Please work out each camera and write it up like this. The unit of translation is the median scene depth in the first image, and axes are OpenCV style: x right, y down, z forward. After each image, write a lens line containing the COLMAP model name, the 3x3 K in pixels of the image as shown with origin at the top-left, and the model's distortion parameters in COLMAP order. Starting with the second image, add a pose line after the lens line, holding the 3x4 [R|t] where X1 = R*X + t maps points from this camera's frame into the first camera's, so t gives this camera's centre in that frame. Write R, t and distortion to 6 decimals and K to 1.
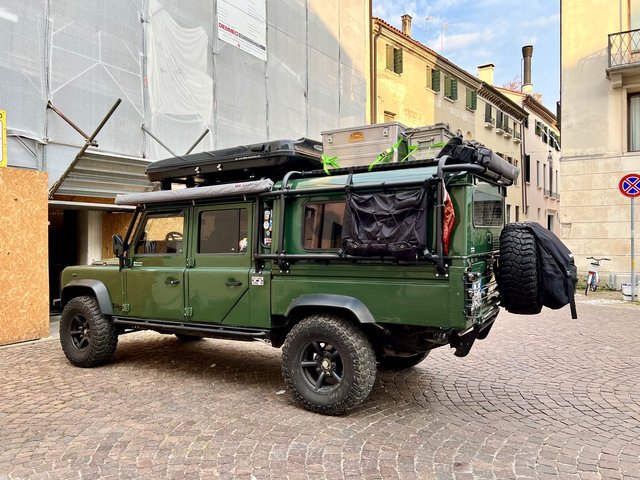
lens RADIAL K [[477.1, 0, 329.6], [0, 477.1, 237.7], [0, 0, 1]] dist [0.049459, -0.054493]
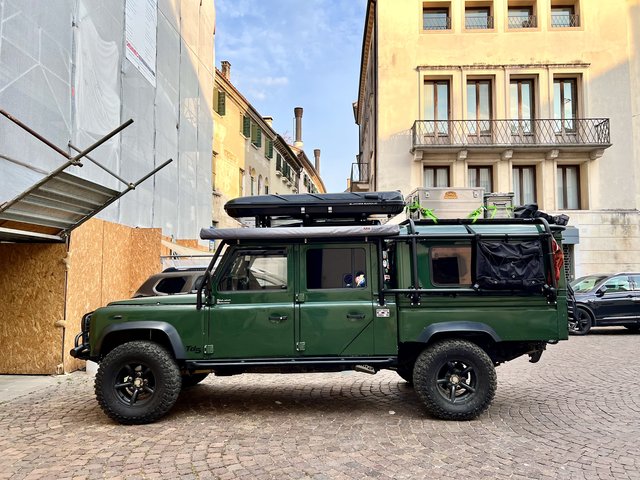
lens RADIAL K [[477.1, 0, 329.6], [0, 477.1, 237.7], [0, 0, 1]] dist [0.049459, -0.054493]
pose [[0.860368, 0.045856, 0.507606, -0.747506], [-0.005642, 0.996740, -0.080482, 0.003954], [-0.509642, 0.066380, 0.857822, 0.073607]]
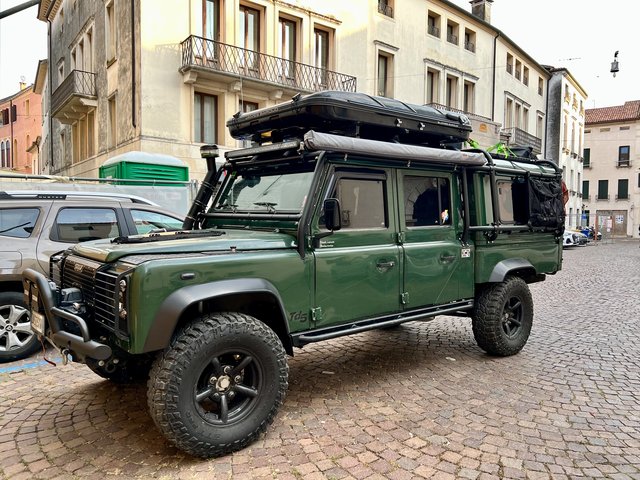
lens RADIAL K [[477.1, 0, 329.6], [0, 477.1, 237.7], [0, 0, 1]] dist [0.049459, -0.054493]
pose [[0.349328, -0.027426, 0.936599, -1.062034], [-0.016147, 0.999247, 0.035283, 0.024206], [-0.936861, -0.027449, 0.348622, 0.815988]]
